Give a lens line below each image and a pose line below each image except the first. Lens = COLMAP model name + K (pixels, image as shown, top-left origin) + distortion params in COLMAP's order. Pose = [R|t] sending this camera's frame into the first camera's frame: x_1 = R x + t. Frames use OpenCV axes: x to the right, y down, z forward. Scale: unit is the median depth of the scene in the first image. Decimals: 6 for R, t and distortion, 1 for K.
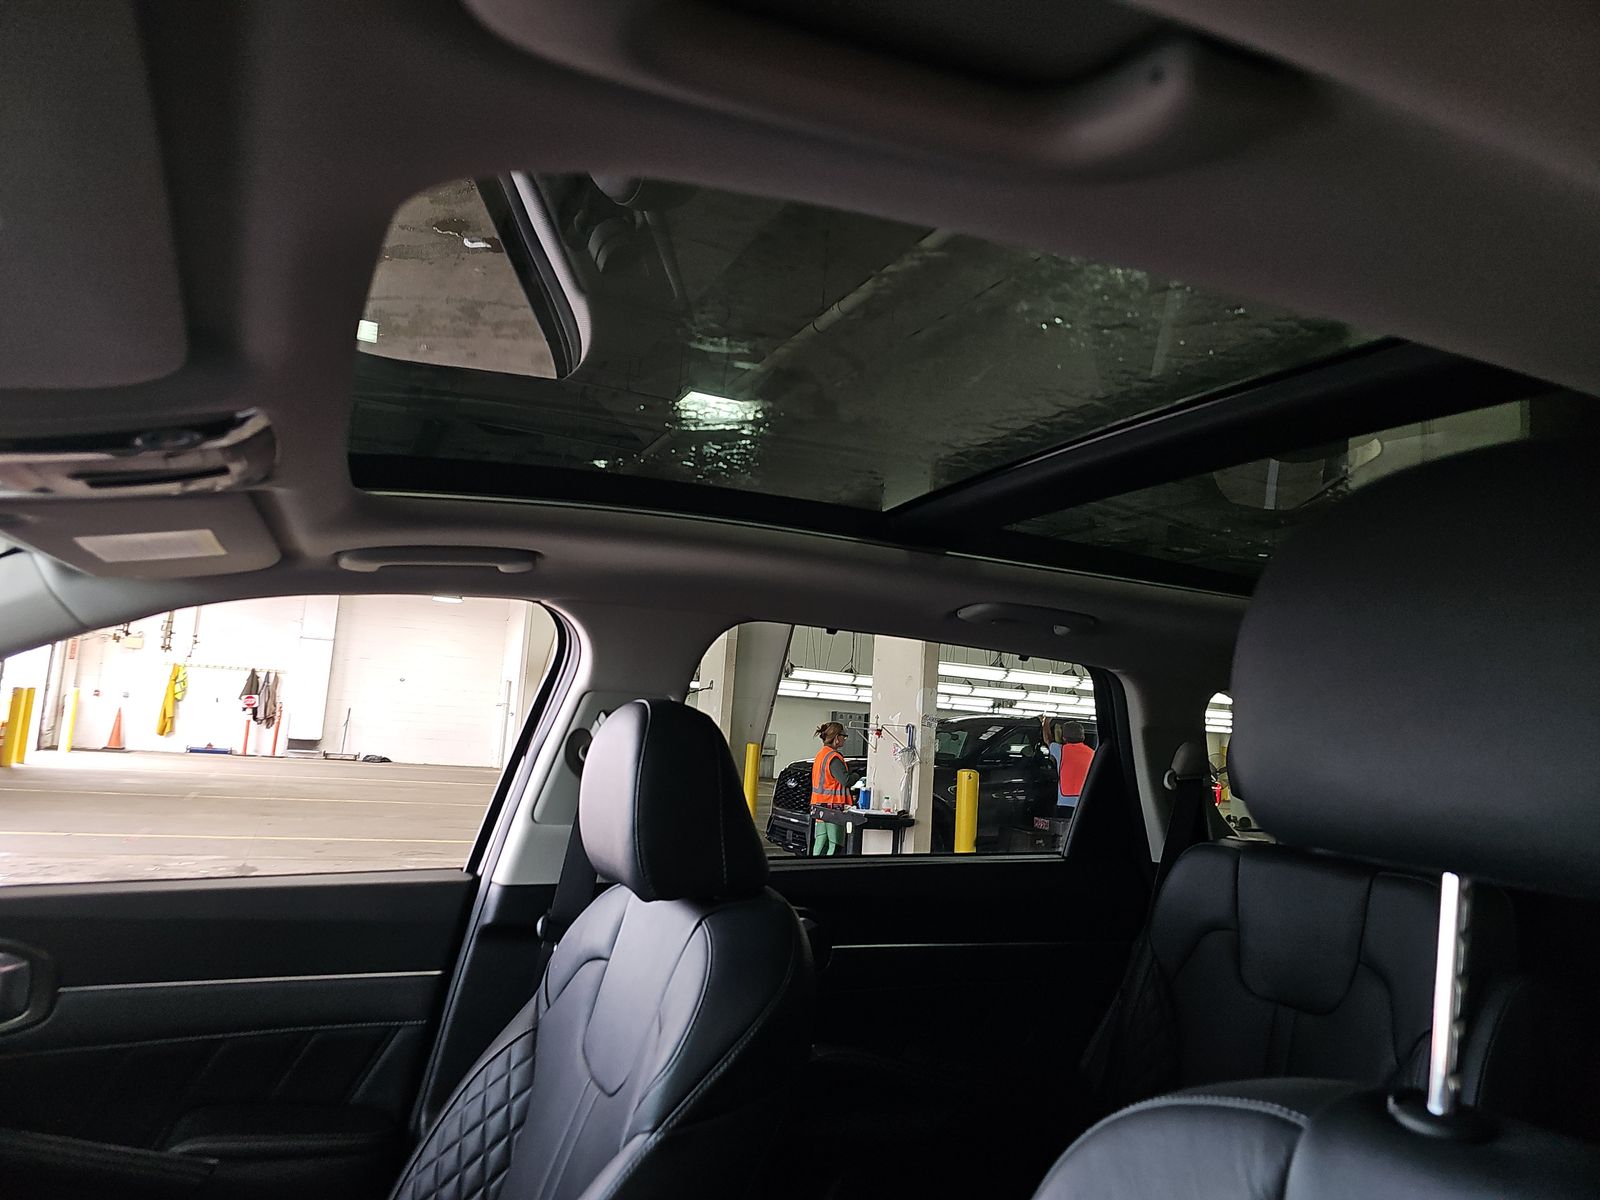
lens RADIAL K [[1066.2, 0, 800.0], [0, 1066.2, 600.0], [0, 0, 1]] dist [0.046526, -0.003737]
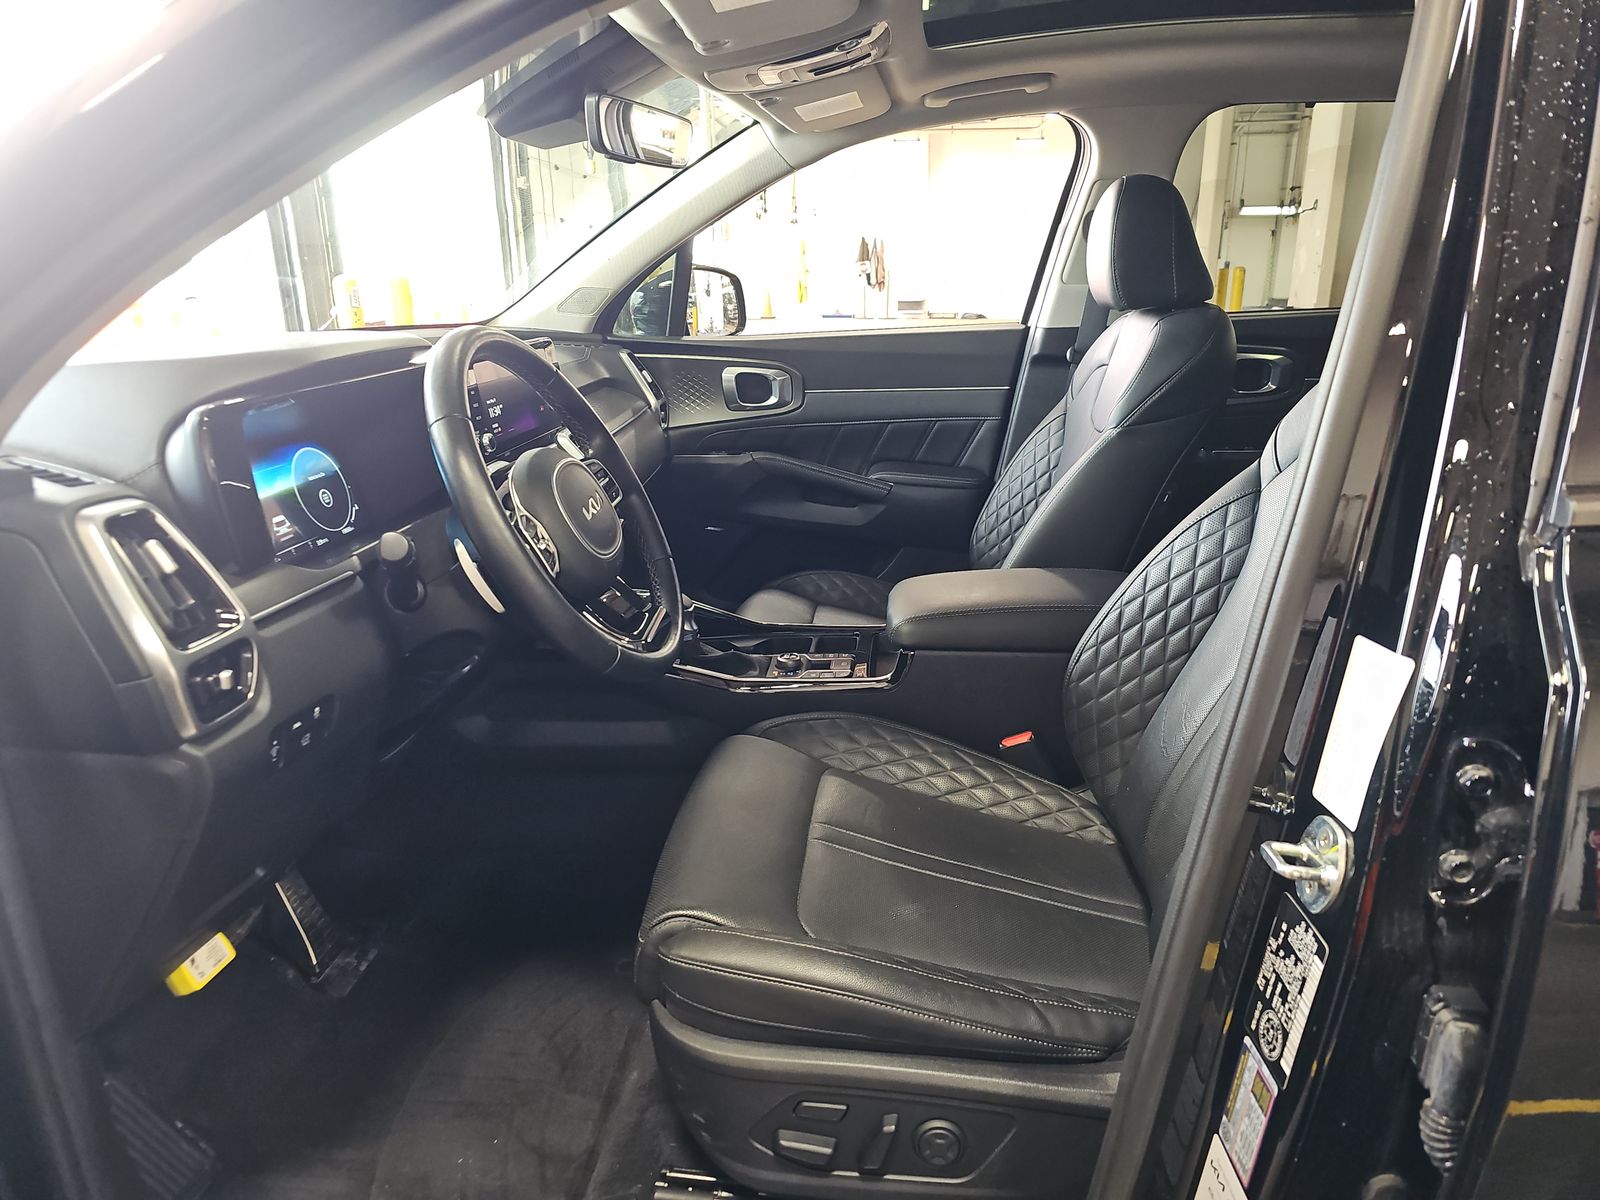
lens RADIAL K [[1066.2, 0, 800.0], [0, 1066.2, 600.0], [0, 0, 1]] dist [0.046526, -0.003737]
pose [[0.862471, 0.078525, -0.499977, 0.206525], [0.125943, 0.923514, 0.362299, 0.034355], [0.490185, -0.375441, 0.786615, -0.479882]]
